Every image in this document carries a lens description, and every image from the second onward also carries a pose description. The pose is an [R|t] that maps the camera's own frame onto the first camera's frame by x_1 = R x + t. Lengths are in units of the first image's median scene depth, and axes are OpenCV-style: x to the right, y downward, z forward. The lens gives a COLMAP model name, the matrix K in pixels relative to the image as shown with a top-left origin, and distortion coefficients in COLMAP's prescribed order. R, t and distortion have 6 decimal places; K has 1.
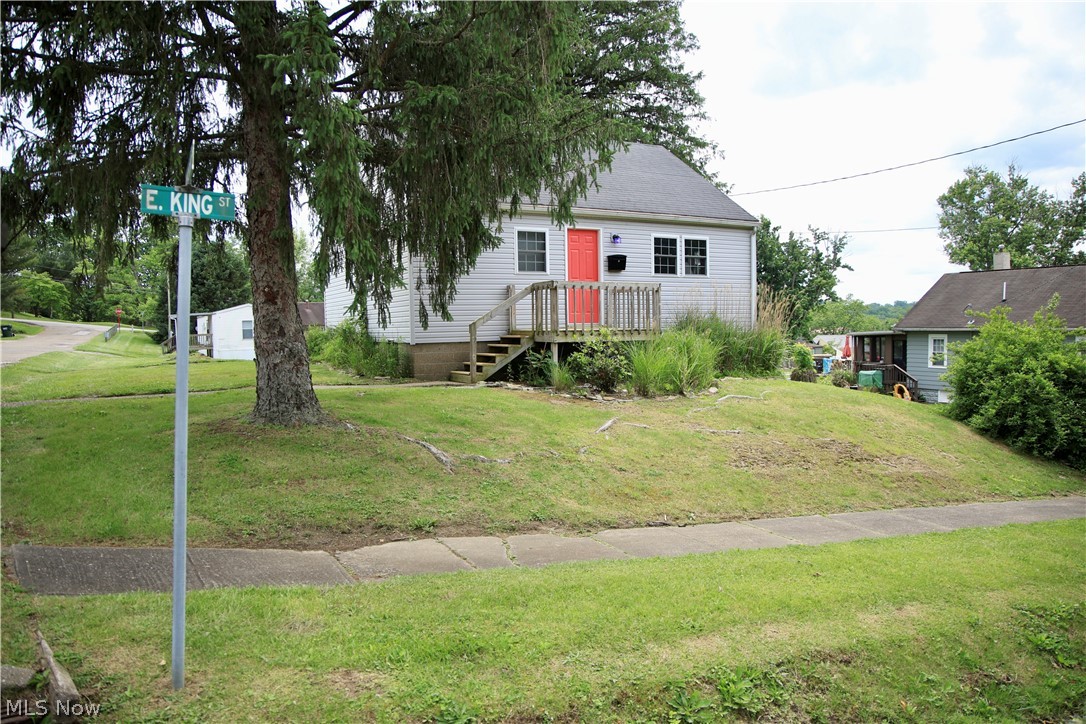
lens RADIAL K [[767.1, 0, 545.3], [0, 767.1, 363.3], [0, 0, 1]] dist [-0.078373, 0.037511]
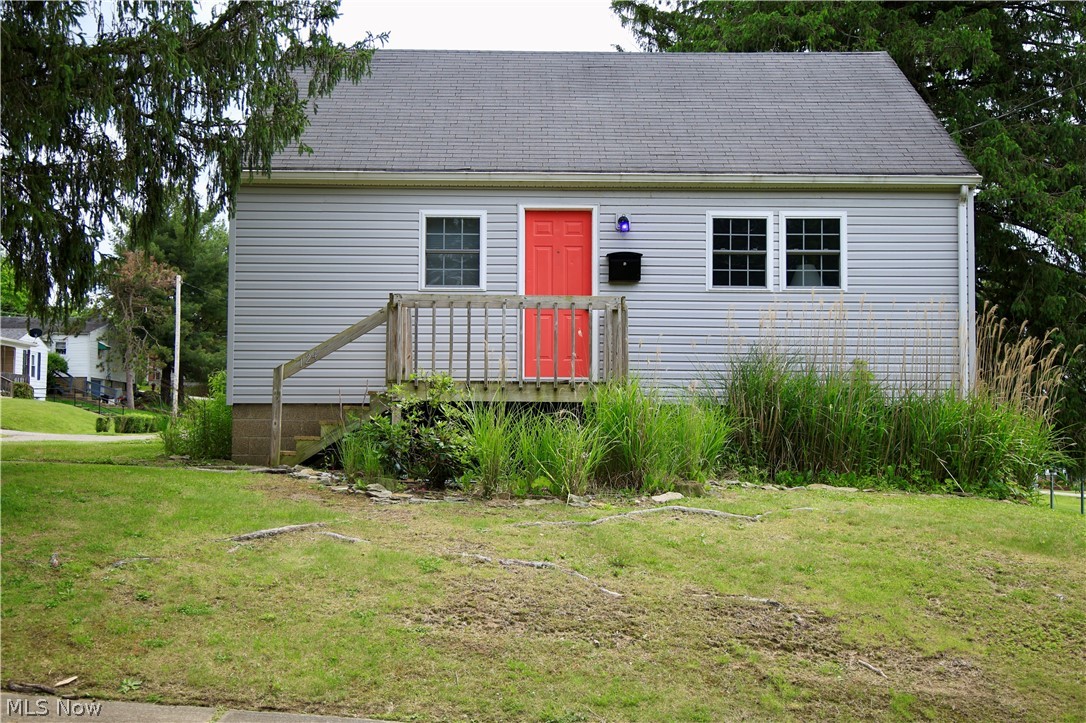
lens RADIAL K [[1311.8, 0, 542.6], [0, 1311.8, 368.3], [0, 0, 1]] dist [0.068718, 0.000000]
pose [[0.887933, -0.004133, -0.459954, 0.474266], [-0.040800, 0.995310, -0.087708, 0.025285], [0.458160, 0.096645, 0.883600, 0.151971]]
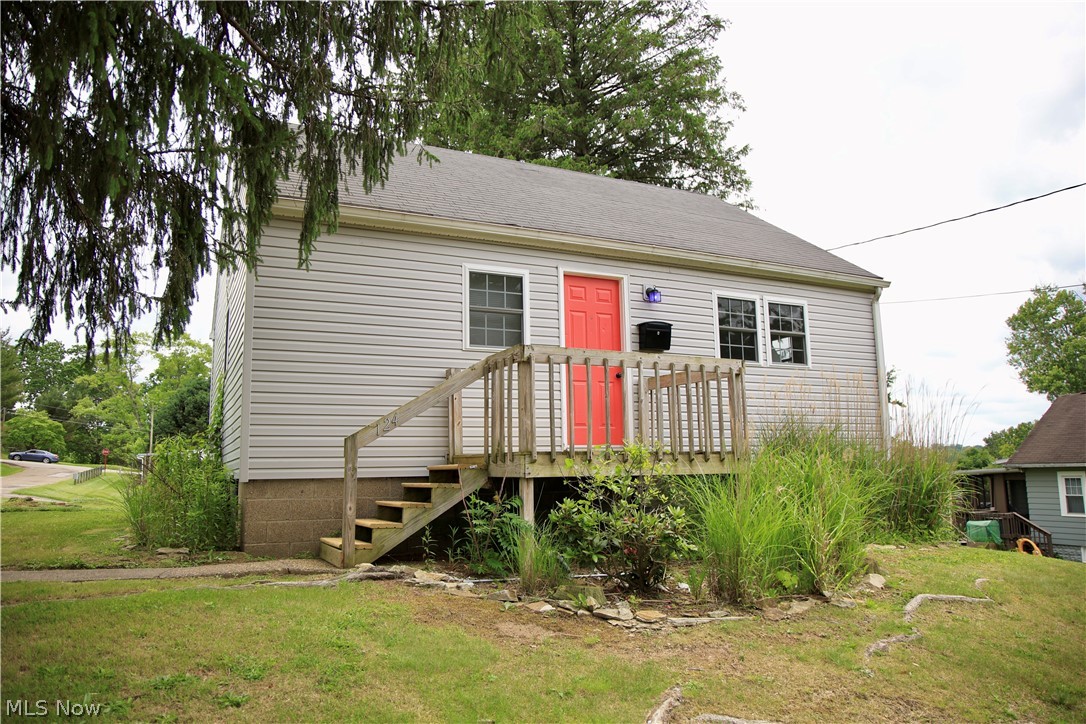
lens RADIAL K [[767.1, 0, 540.1], [0, 767.1, 362.3], [0, 0, 1]] dist [-0.078373, 0.037511]
pose [[0.999046, -0.008114, -0.042921, 0.034012], [-0.000218, 0.981658, -0.190651, -0.006353], [0.043681, 0.190479, 0.980719, 0.453520]]
